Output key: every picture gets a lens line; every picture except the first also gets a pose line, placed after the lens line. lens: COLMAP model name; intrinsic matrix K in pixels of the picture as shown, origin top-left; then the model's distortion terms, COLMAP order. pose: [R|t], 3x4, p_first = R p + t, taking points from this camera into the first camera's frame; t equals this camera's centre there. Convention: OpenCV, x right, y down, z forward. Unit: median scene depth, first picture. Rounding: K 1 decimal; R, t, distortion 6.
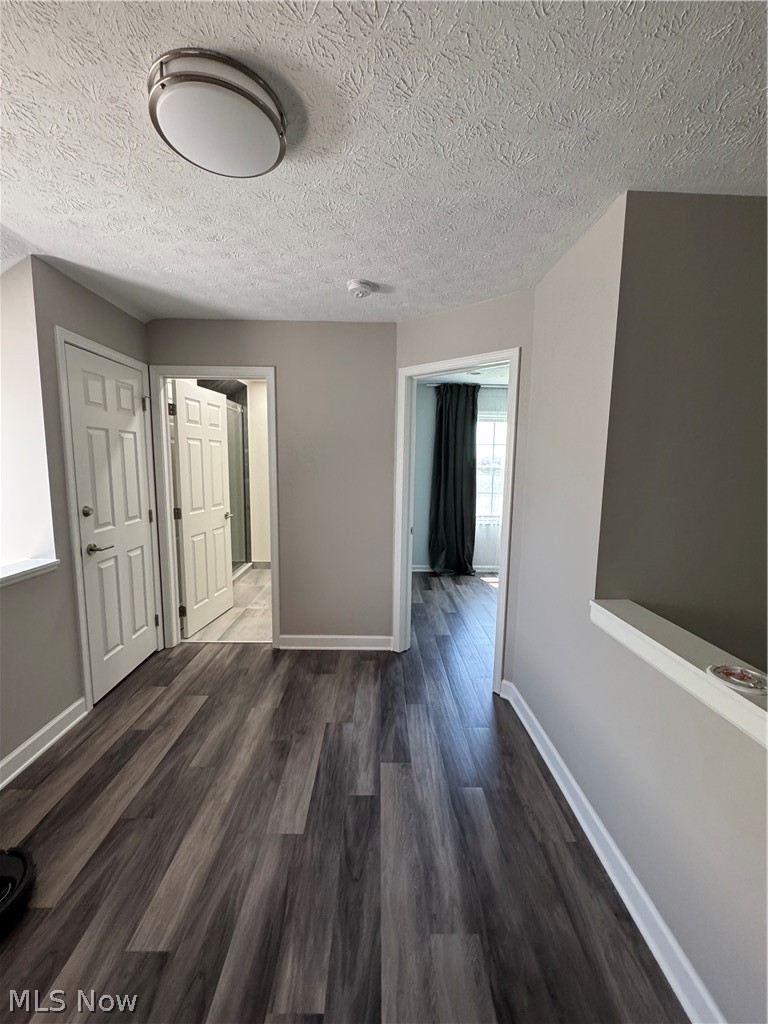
lens RADIAL K [[406.4, 0, 384.0], [0, 406.4, 512.0], [0, 0, 1]] dist [0.001506, 0.000132]
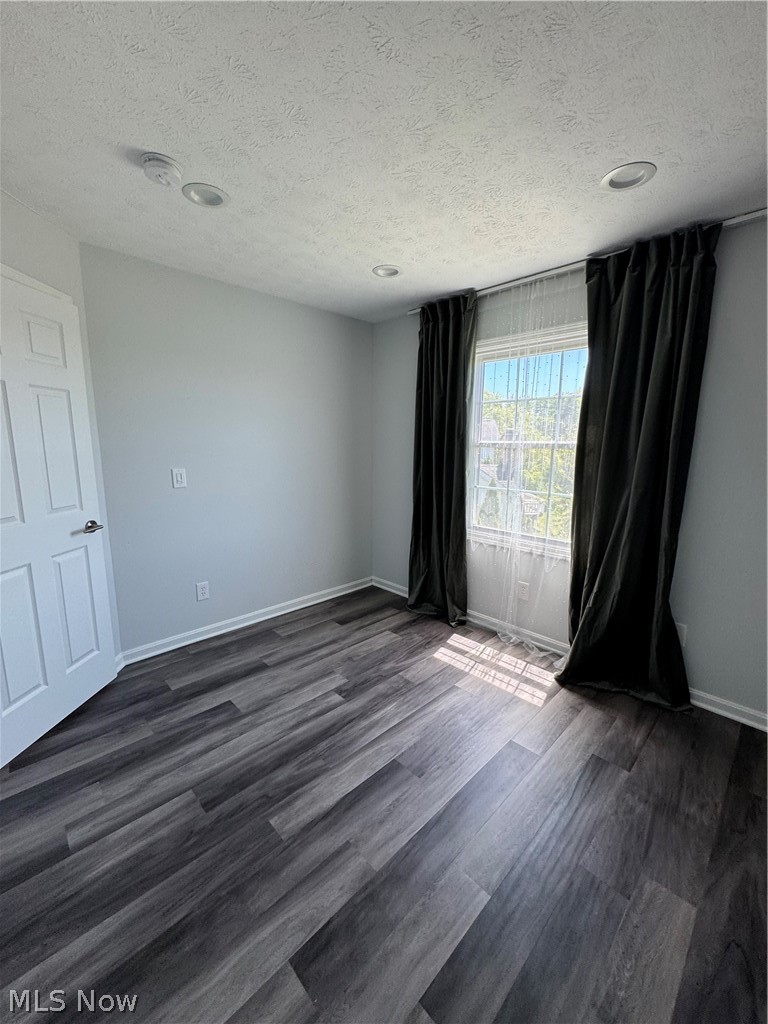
lens RADIAL K [[408.0, 0, 384.0], [0, 408.0, 512.0], [0, 0, 1]] dist [0.000791, 0.000589]
pose [[0.684551, 0.121605, -0.718751, 0.580800], [-0.086229, 0.992573, 0.085807, -0.053314], [0.723847, 0.003238, 0.689952, 0.535746]]
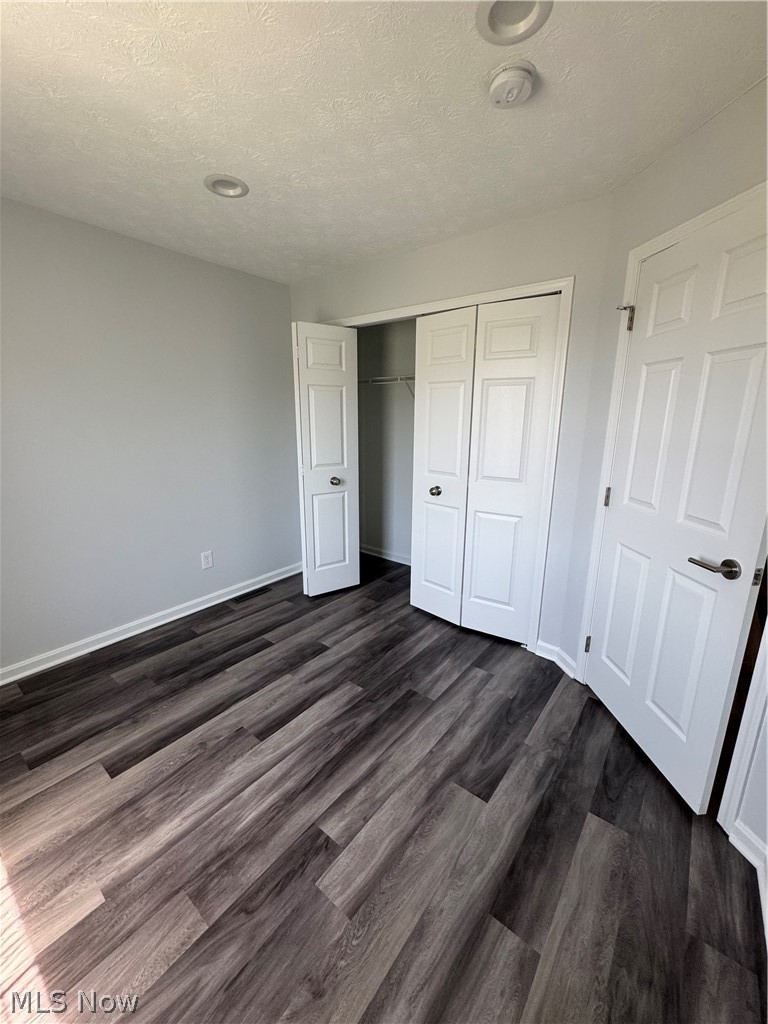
lens RADIAL K [[408.0, 0, 384.0], [0, 408.0, 512.0], [0, 0, 1]] dist [0.000791, 0.000589]
pose [[-0.772434, -0.163213, 0.613764, 0.080969], [0.061572, 0.942616, 0.328152, -0.108092], [-0.632103, 0.291266, -0.718060, 0.924982]]
